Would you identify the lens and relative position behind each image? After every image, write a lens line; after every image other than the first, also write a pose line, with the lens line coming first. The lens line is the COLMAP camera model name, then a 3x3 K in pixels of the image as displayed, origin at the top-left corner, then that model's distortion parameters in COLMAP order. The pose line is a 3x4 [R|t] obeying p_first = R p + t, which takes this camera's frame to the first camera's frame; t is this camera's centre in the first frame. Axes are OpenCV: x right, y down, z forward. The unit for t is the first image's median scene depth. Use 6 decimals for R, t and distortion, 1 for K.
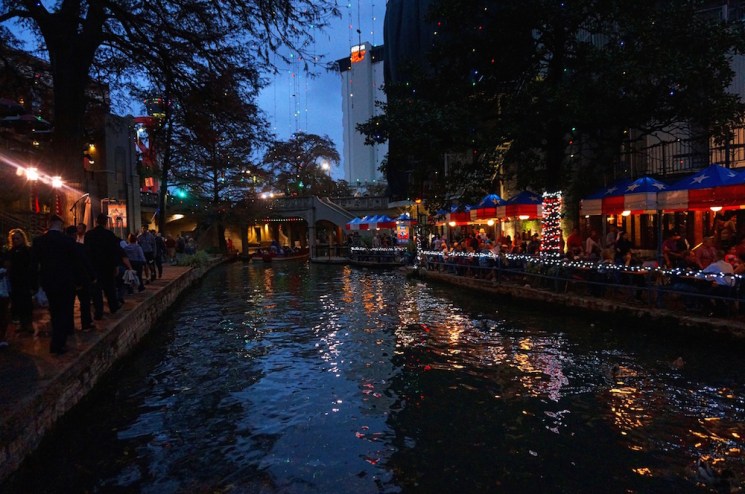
lens RADIAL K [[499.1, 0, 372.5], [0, 499.1, 247.0], [0, 0, 1]] dist [-0.033028, 0.004799]
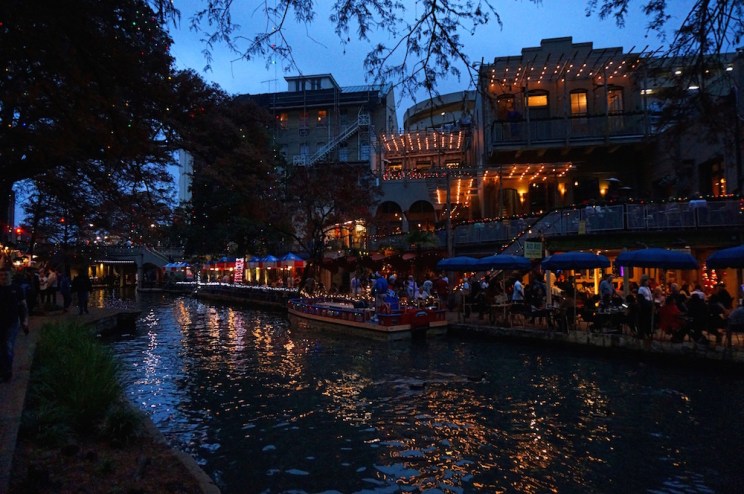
lens RADIAL K [[498.4, 0, 372.0], [0, 498.4, 247.0], [0, 0, 1]] dist [-0.033028, 0.004799]
pose [[0.947921, 0.037151, 0.316330, 0.059716], [-0.010703, 0.996329, -0.084938, 0.015679], [-0.318325, 0.077129, 0.944839, -0.581961]]
